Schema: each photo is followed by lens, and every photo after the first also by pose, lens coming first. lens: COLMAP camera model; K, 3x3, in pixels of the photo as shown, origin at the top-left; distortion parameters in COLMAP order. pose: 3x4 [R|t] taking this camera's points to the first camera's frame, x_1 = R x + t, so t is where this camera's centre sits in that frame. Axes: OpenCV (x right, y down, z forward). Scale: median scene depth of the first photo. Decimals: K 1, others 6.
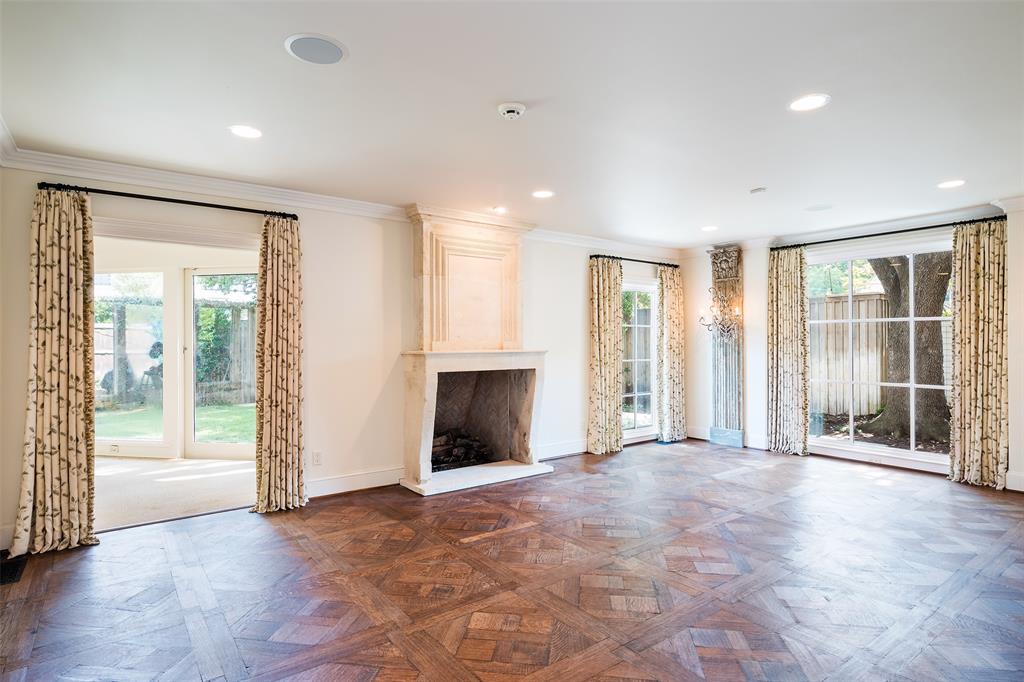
lens RADIAL K [[548.9, 0, 512.0], [0, 548.9, 341.0], [0, 0, 1]] dist [-0.003673, -0.000655]
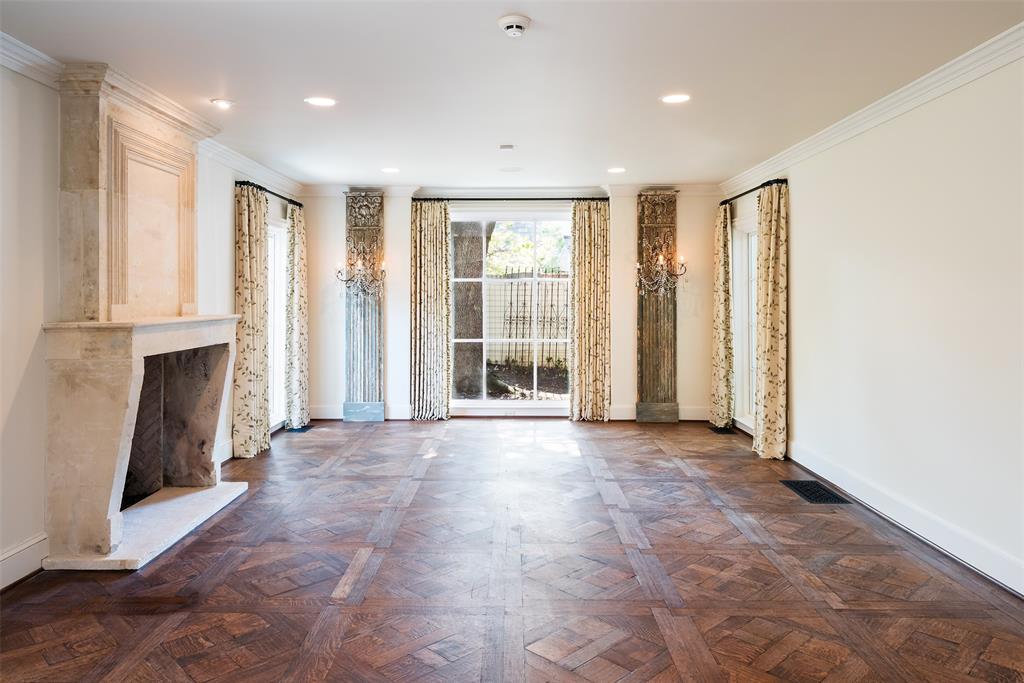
lens RADIAL K [[702.6, 0, 511.4], [0, 702.6, 286.9], [0, 0, 1]] dist [-0.002632, -0.000427]
pose [[0.605067, 0.009983, 0.796112, -0.449785], [-0.000424, 0.999925, -0.012216, -0.008450], [-0.796175, 0.007054, 0.605026, 0.198965]]
